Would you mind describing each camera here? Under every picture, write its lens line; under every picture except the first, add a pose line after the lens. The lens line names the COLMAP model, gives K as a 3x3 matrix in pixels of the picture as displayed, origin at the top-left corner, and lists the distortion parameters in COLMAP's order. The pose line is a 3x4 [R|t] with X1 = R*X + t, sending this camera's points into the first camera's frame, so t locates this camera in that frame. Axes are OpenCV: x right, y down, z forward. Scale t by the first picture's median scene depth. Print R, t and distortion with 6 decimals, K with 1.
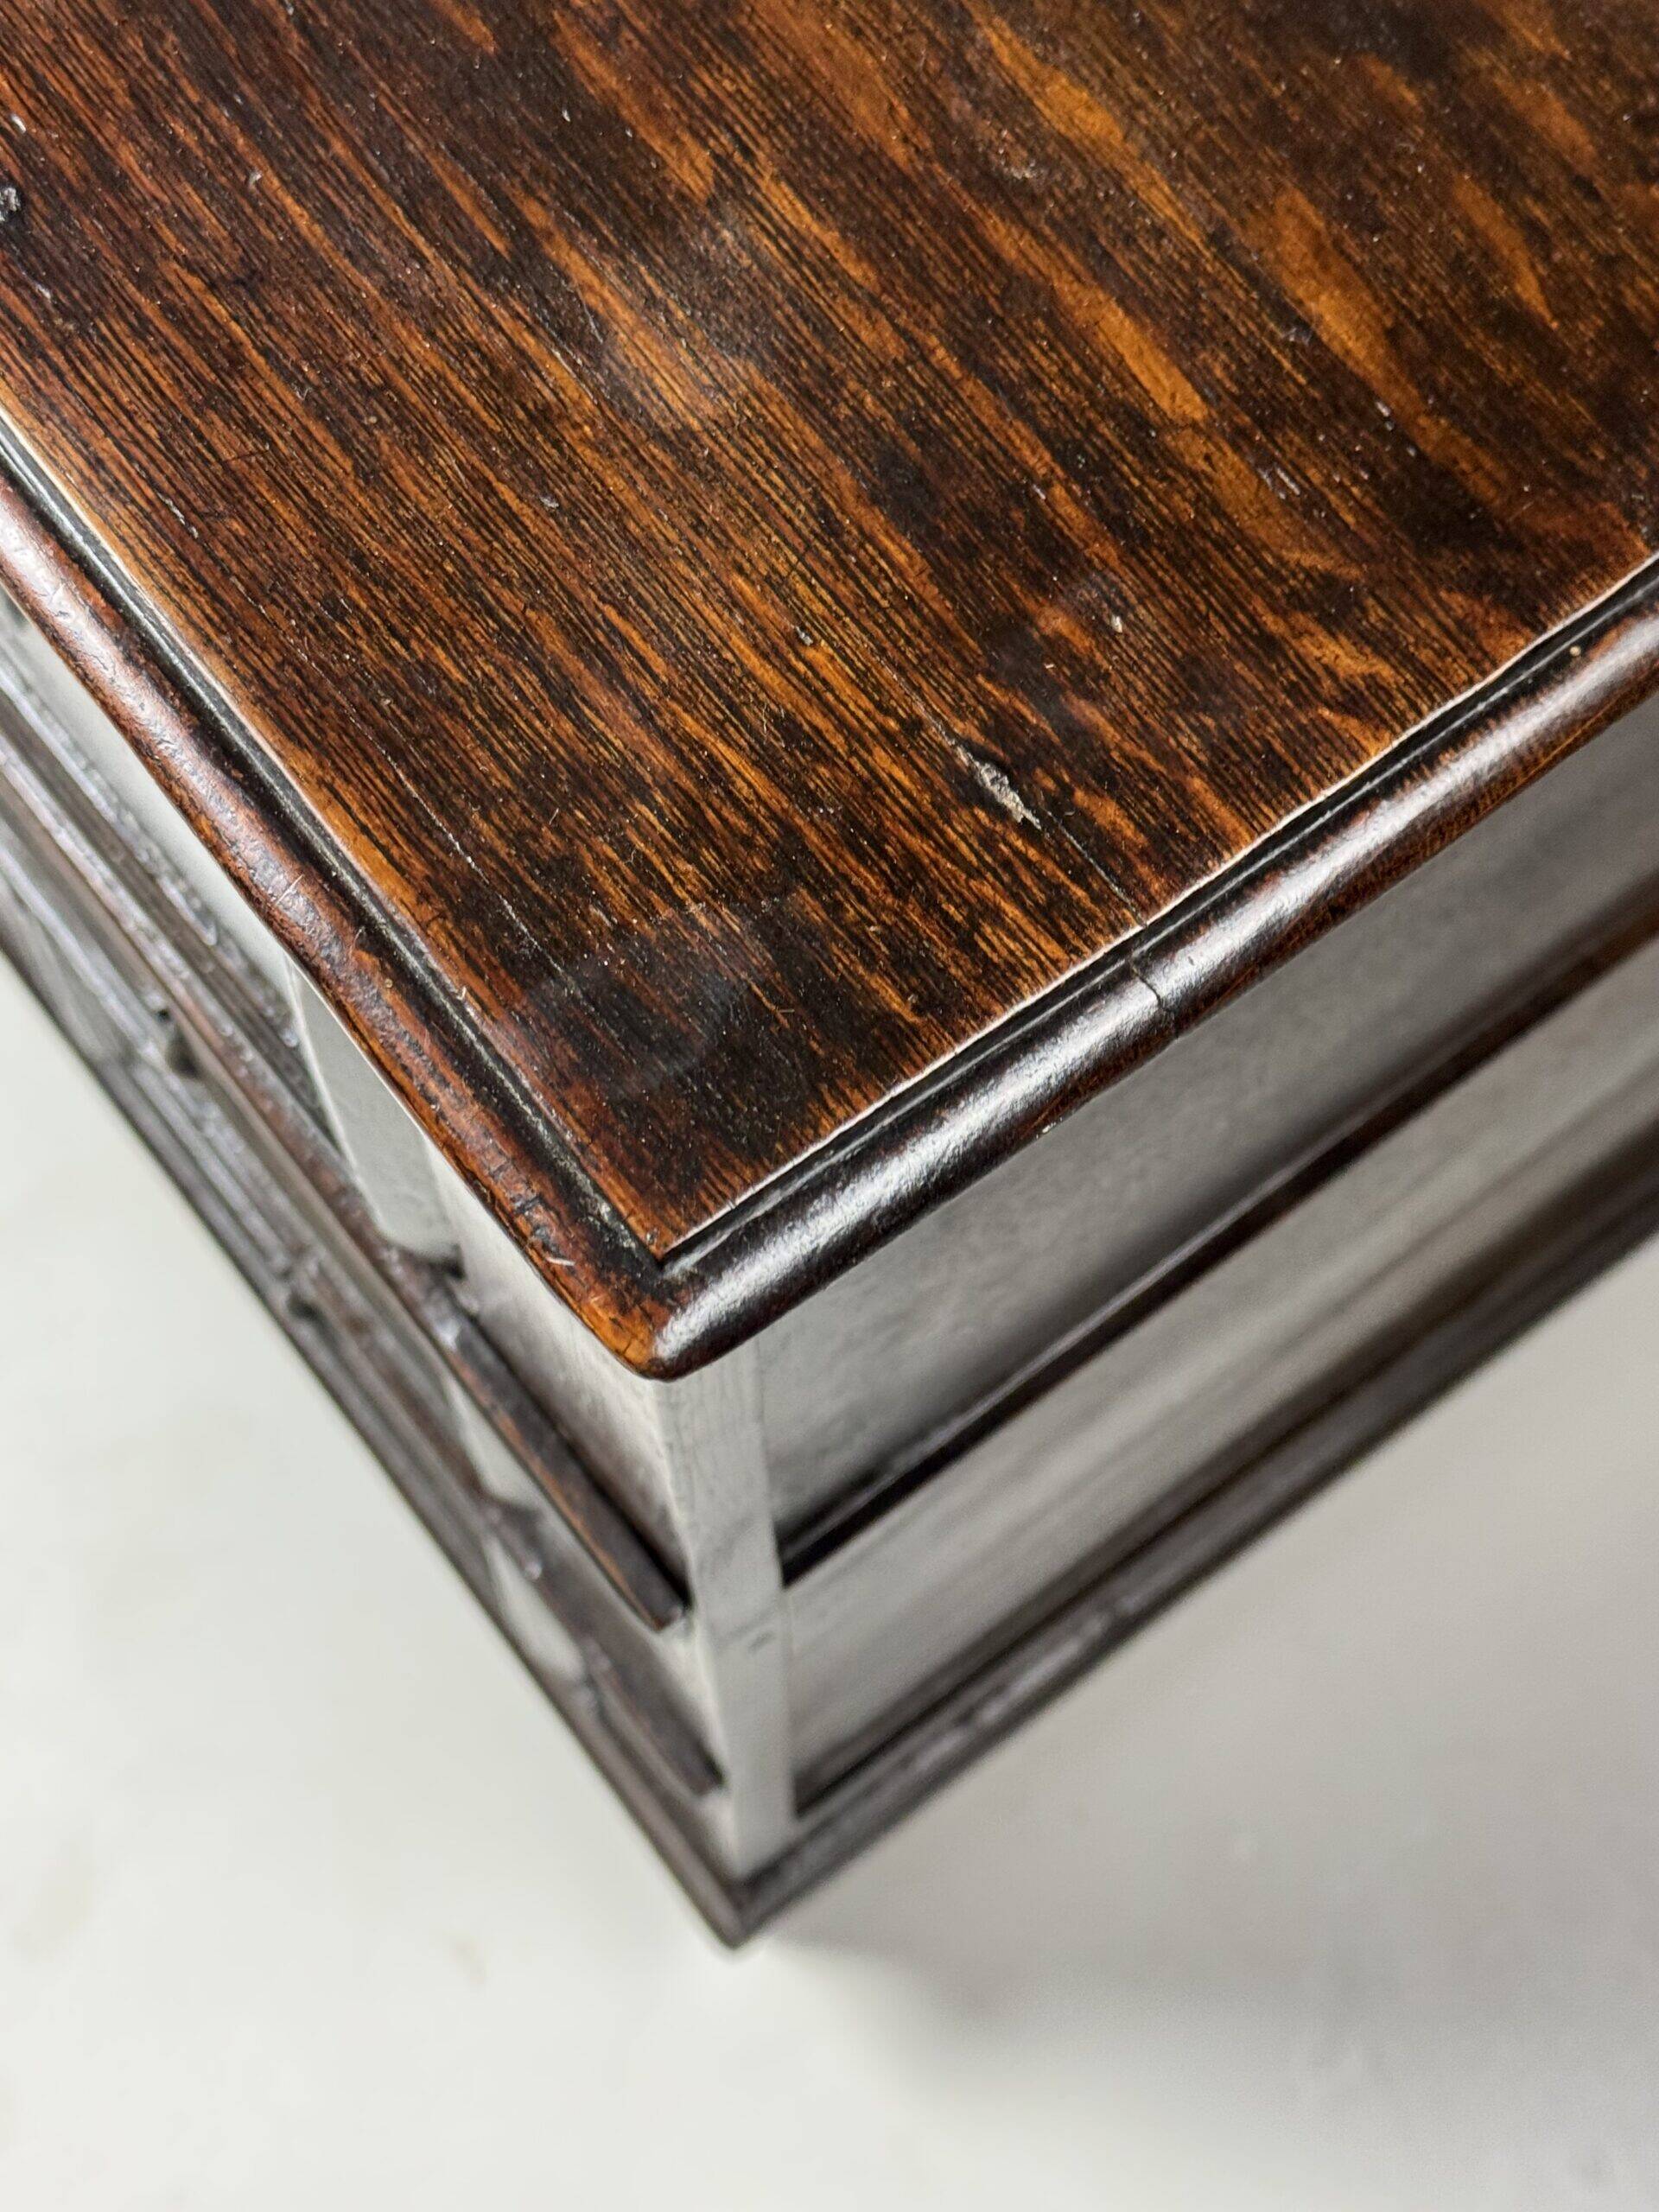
lens RADIAL K [[3208.5, 0, 820.9], [0, 3208.5, 1123.3], [0, 0, 1]] dist [0.169521, -0.217037]
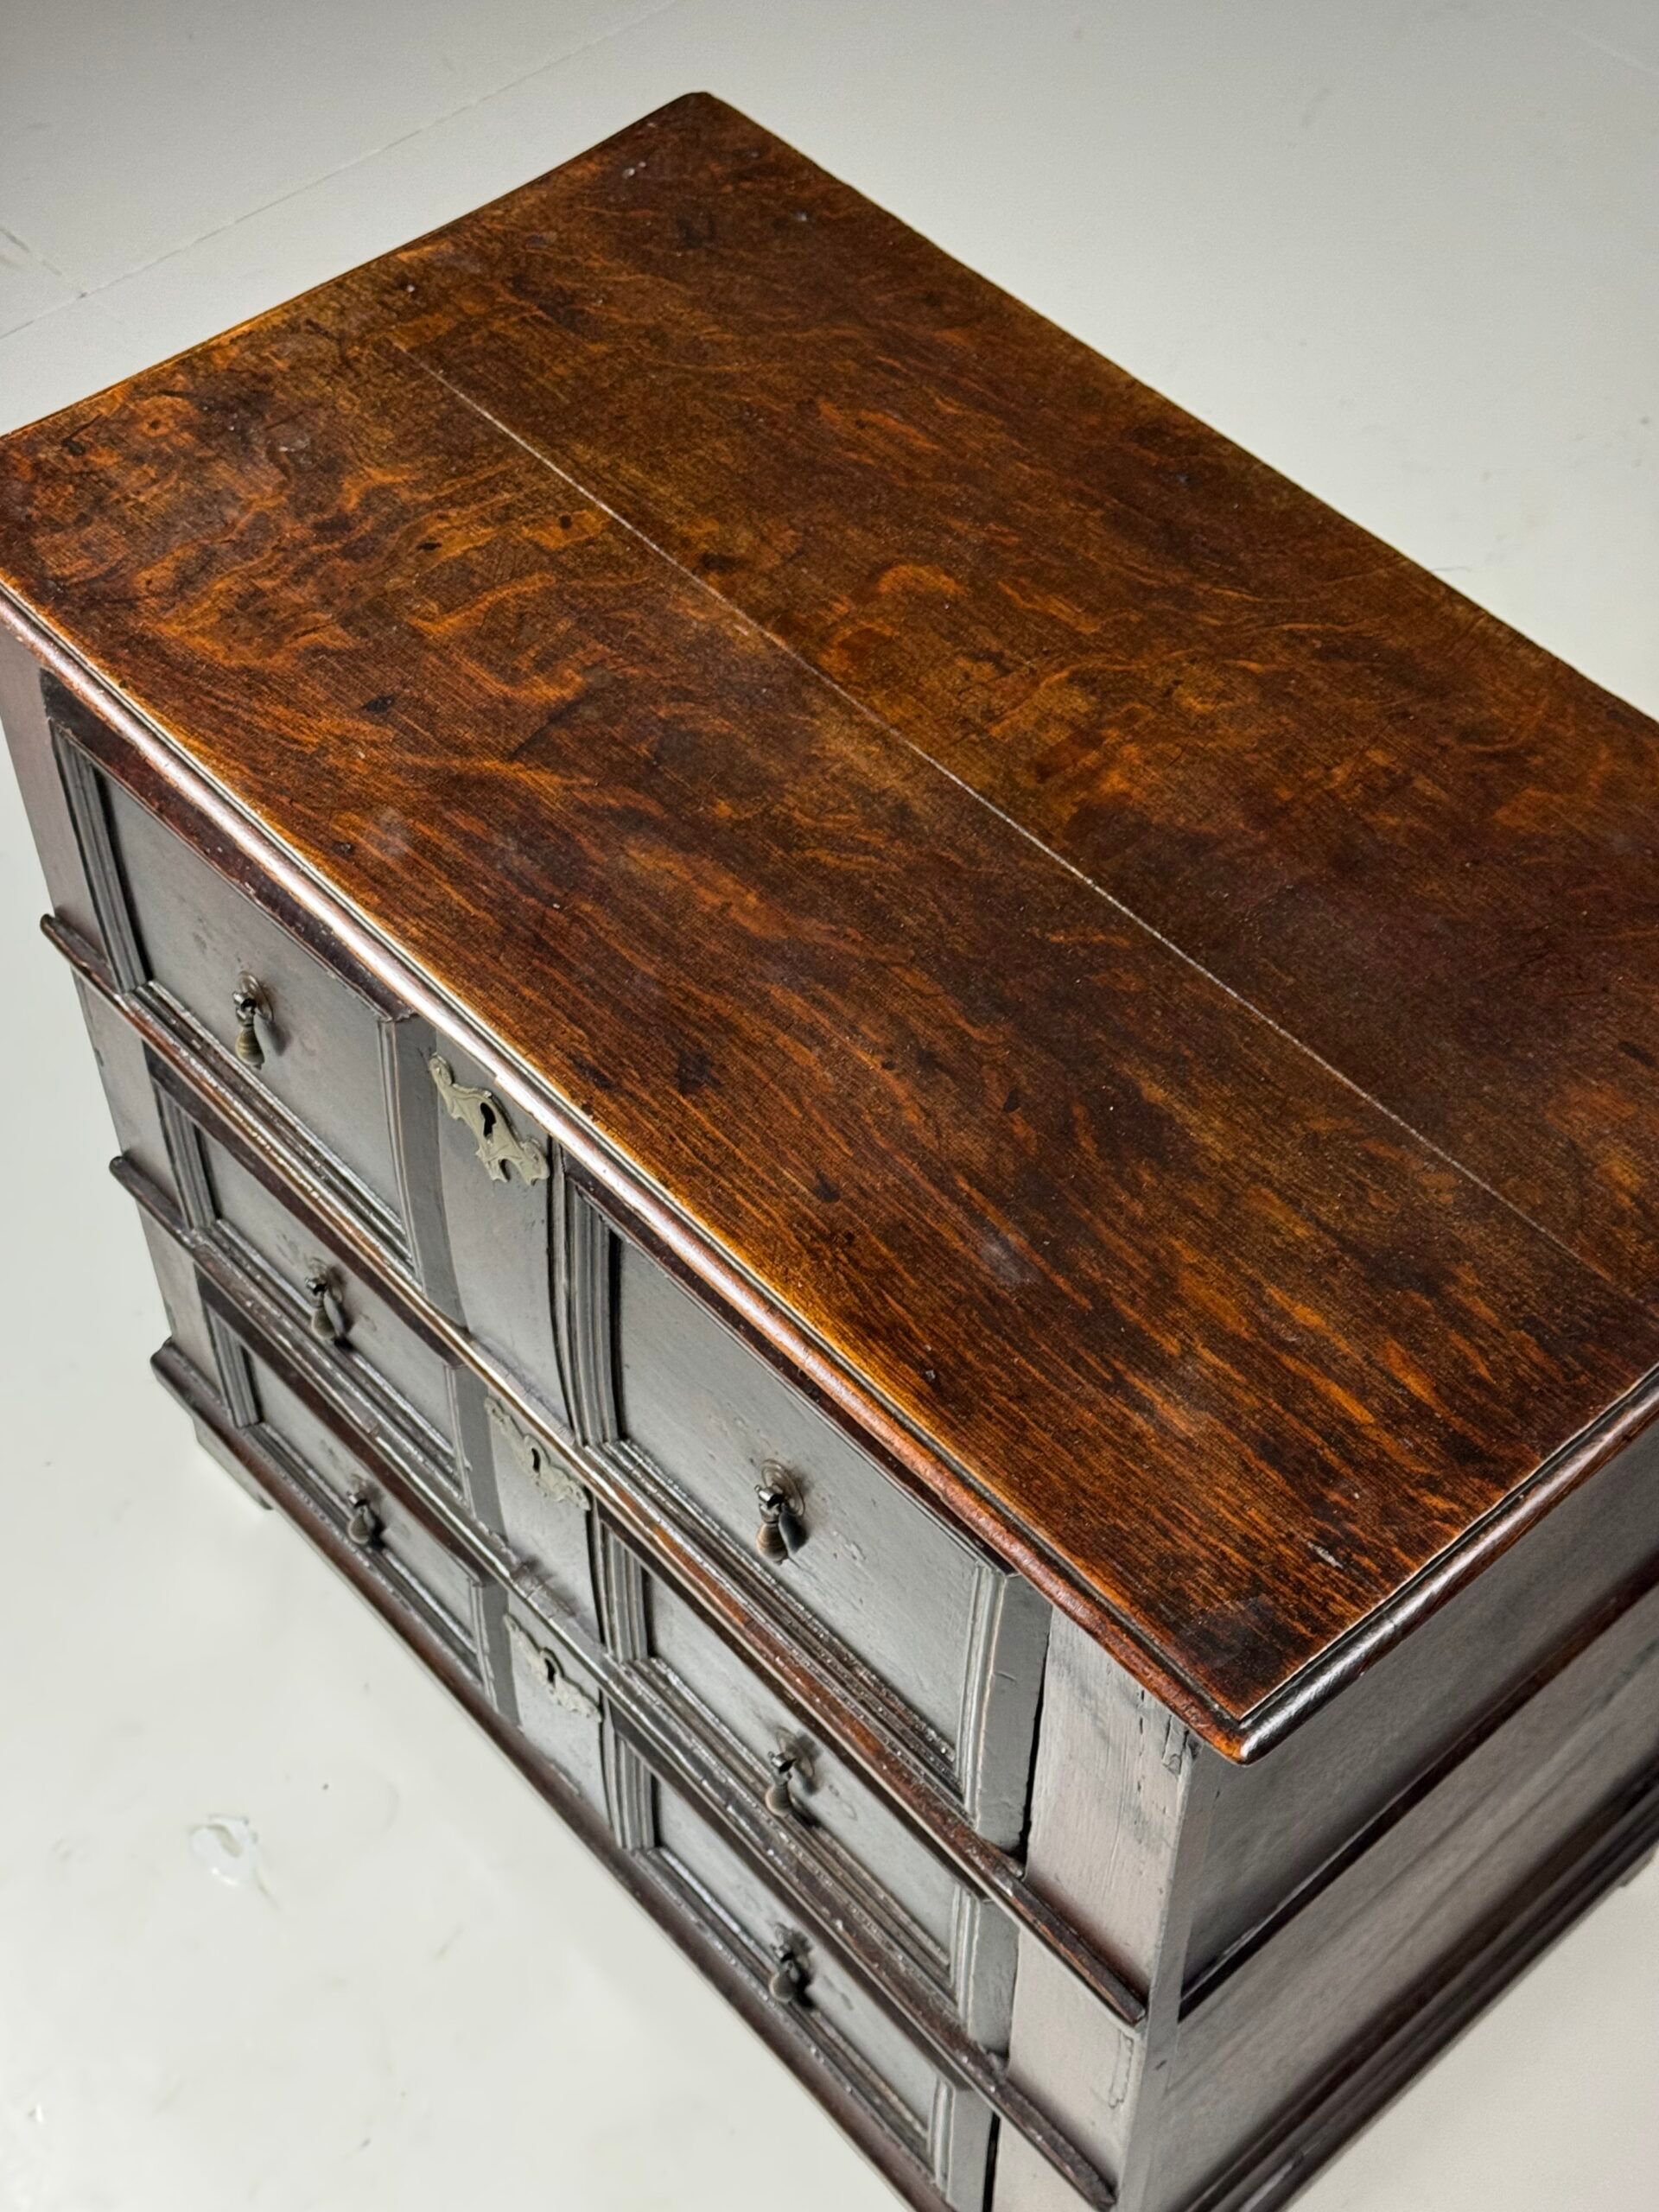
lens RADIAL K [[3208.5, 0, 820.9], [0, 3208.5, 1123.3], [0, 0, 1]] dist [0.169521, -0.217037]
pose [[0.996938, -0.062497, 0.047003, -0.471107], [0.073907, 0.949422, -0.305180, 0.349250], [-0.025552, 0.307720, 0.951134, -1.702513]]
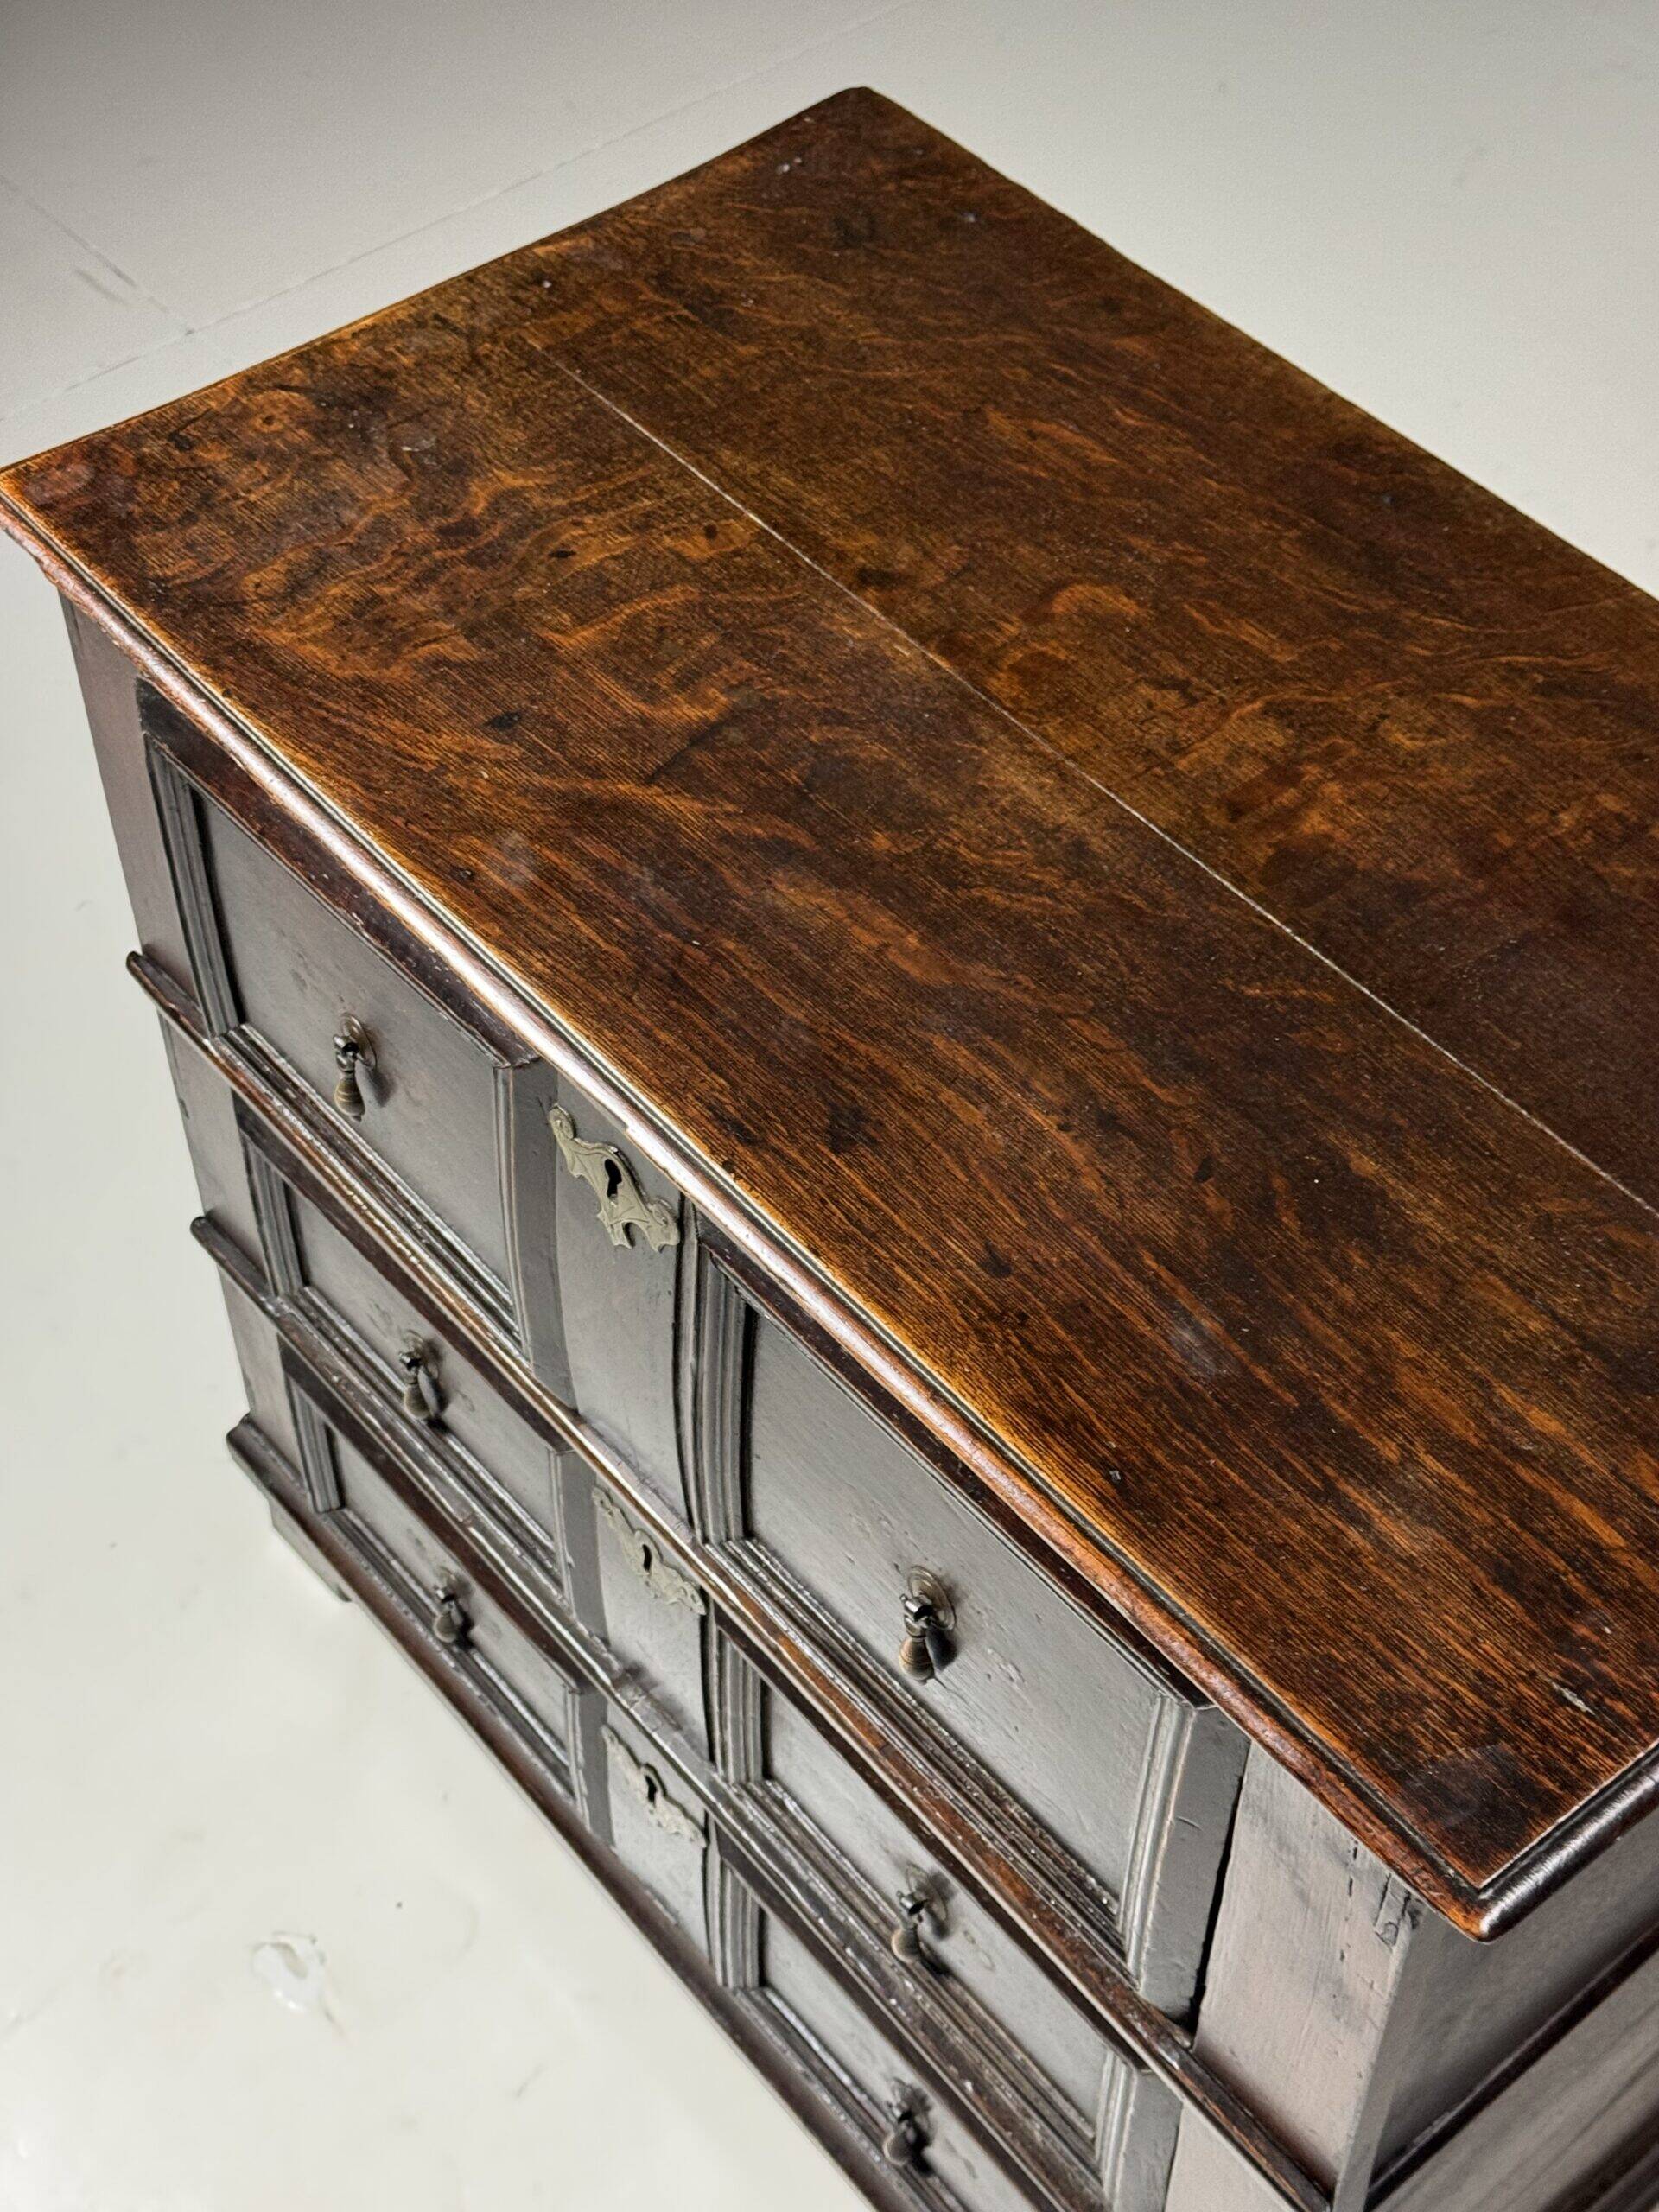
lens RADIAL K [[3208.5, 0, 820.9], [0, 3208.5, 1123.3], [0, 0, 1]] dist [0.169521, -0.217037]
pose [[0.998988, -0.035804, 0.027228, -0.541021], [0.042867, 0.941200, -0.335120, 0.273412], [-0.013628, 0.335948, 0.941782, -1.387823]]
